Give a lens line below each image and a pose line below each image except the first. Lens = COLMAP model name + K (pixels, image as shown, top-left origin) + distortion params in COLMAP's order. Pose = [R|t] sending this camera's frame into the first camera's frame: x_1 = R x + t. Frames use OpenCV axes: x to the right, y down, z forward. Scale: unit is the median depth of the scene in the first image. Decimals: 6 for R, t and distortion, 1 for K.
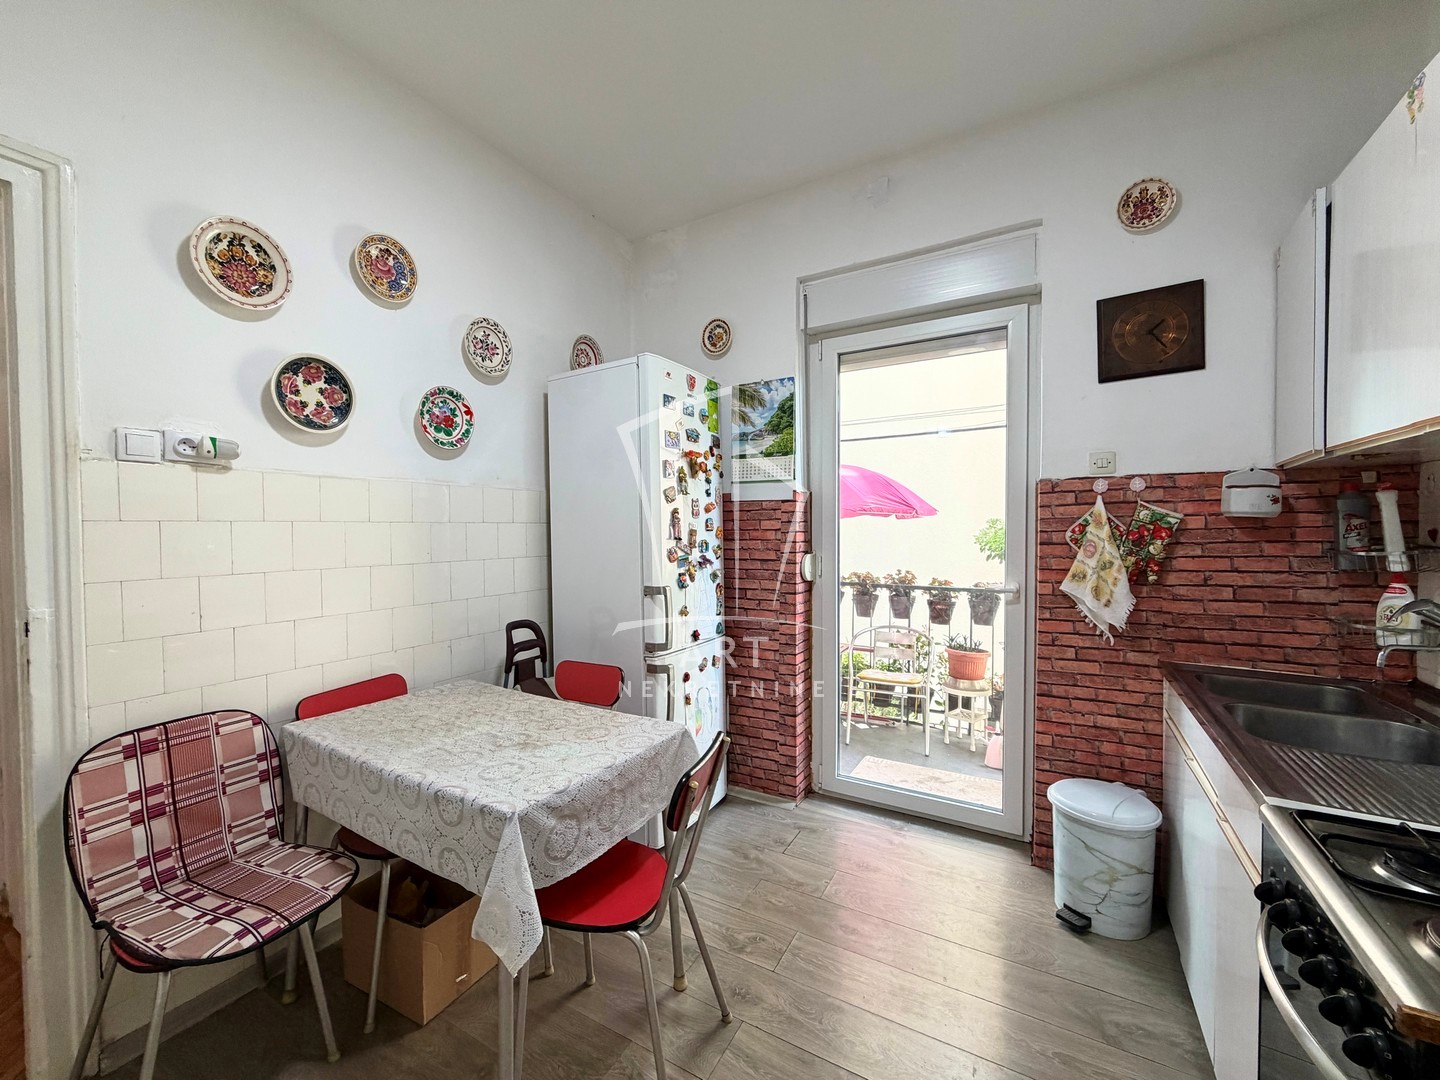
lens RADIAL K [[577.7, 0, 710.0], [0, 577.7, 543.7], [0, 0, 1]] dist [-0.001005, -0.000587]
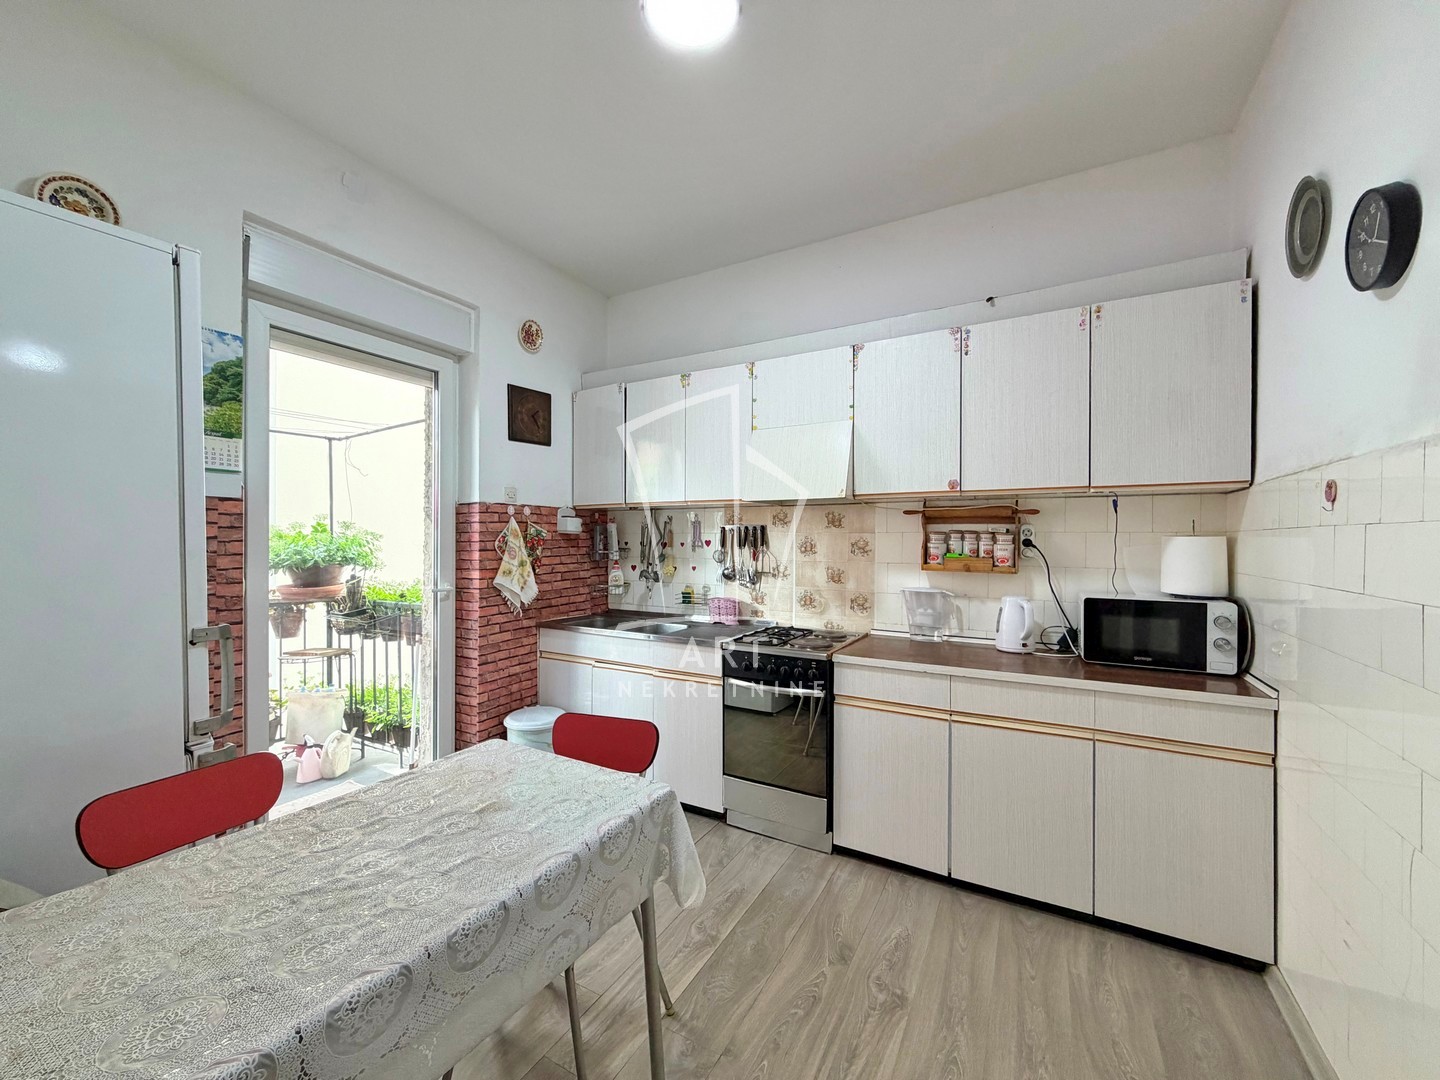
lens RADIAL K [[577.7, 0, 721.0], [0, 577.7, 544.5], [0, 0, 1]] dist [-0.001005, -0.000587]
pose [[-0.025333, -0.002299, 0.999676, -0.763060], [0.021598, 0.999763, 0.002847, -0.005150], [-0.999446, 0.021663, -0.025277, 0.476629]]
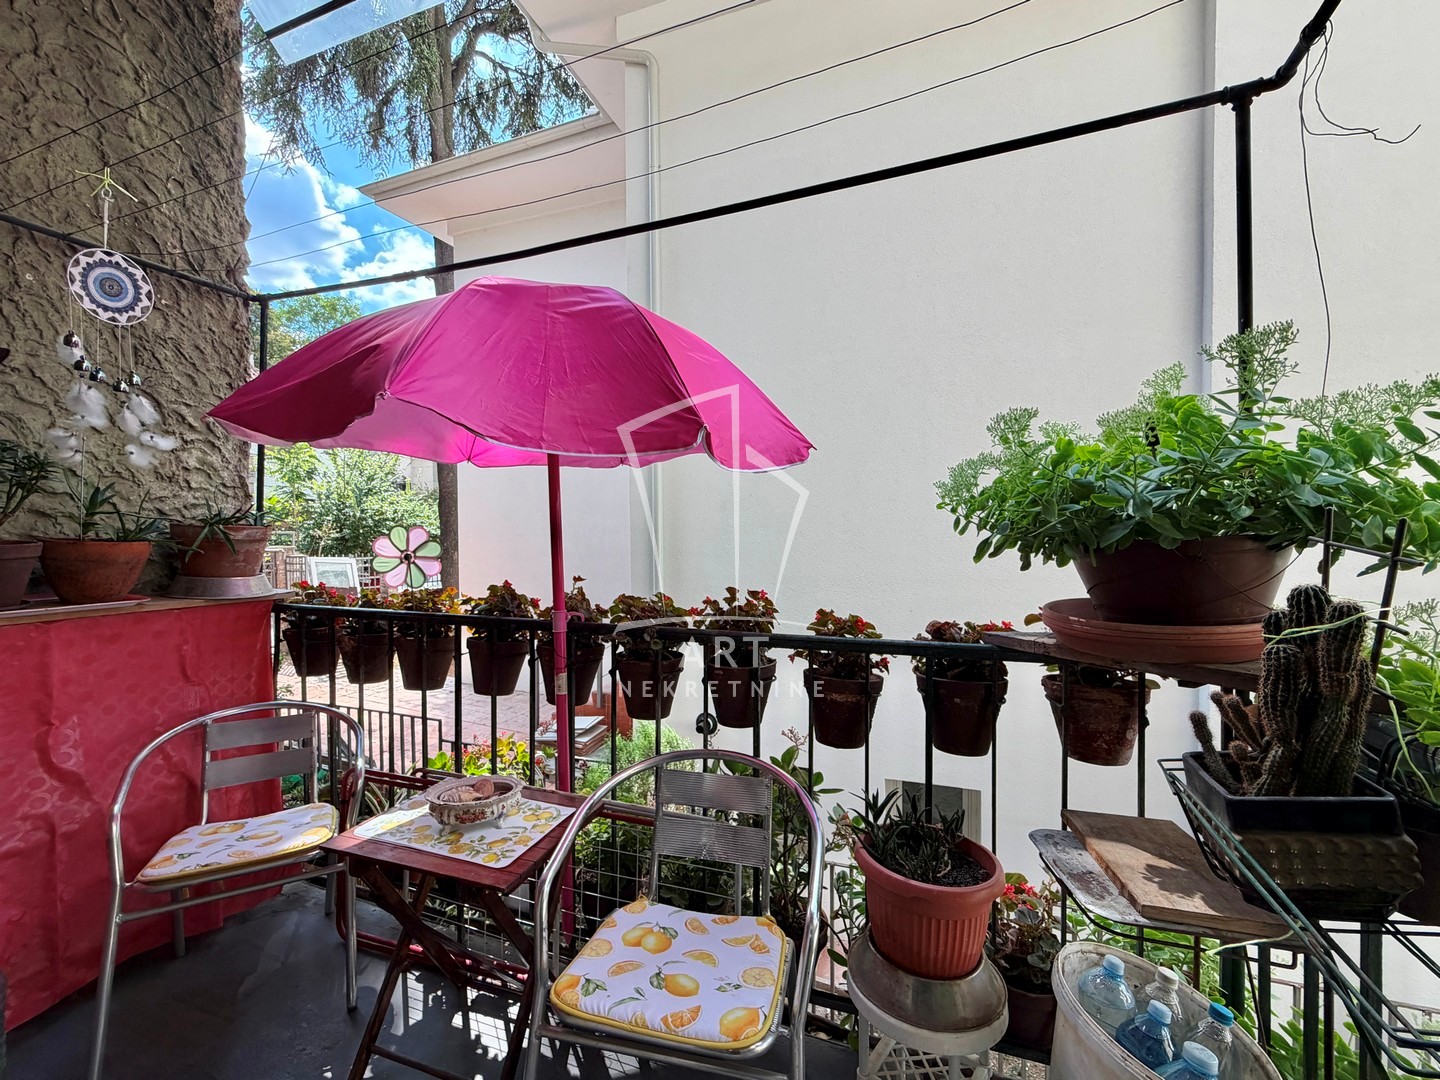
lens RADIAL K [[577.7, 0, 721.3], [0, 577.7, 536.1], [0, 0, 1]] dist [-0.001005, -0.000587]
pose [[0.986292, -0.003898, 0.164965, 0.486189], [0.006928, 0.999818, -0.017793, 0.033999], [-0.164866, 0.018692, 0.986139, 1.197772]]
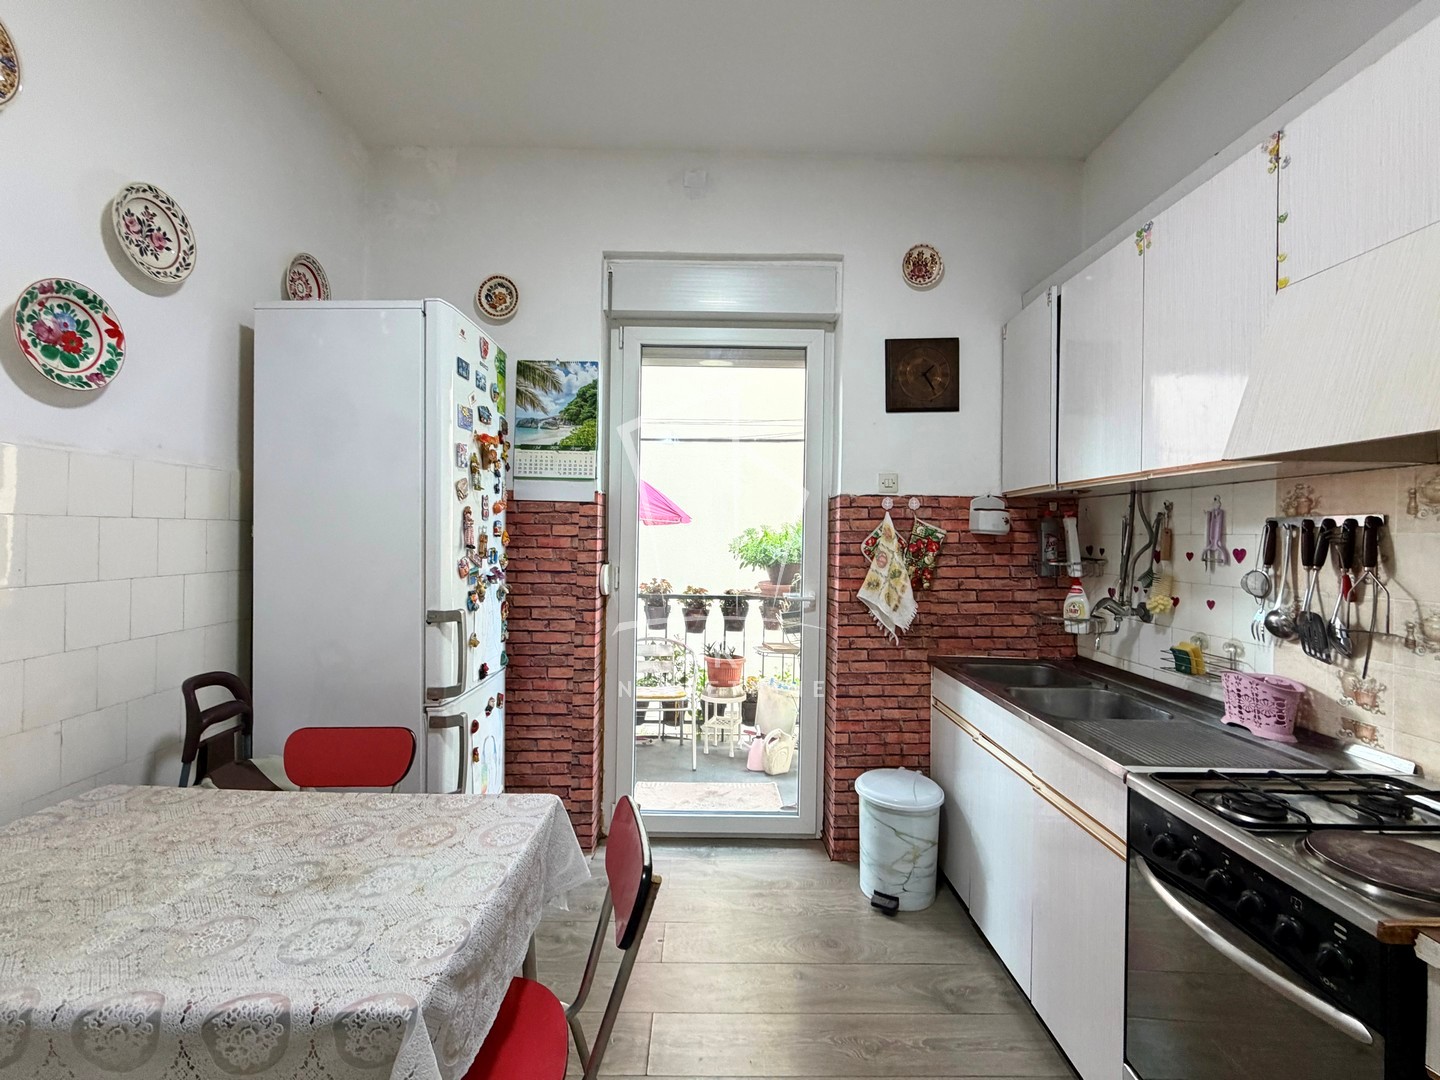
lens RADIAL K [[611.2, 0, 713.0], [0, 611.2, 532.7], [0, 0, 1]] dist [-0.001922, 0.000346]
pose [[0.857744, 0.019919, 0.513691, -0.211938], [-0.007018, 0.999610, -0.027042, -0.007895], [-0.514029, 0.019590, 0.857549, 0.147438]]
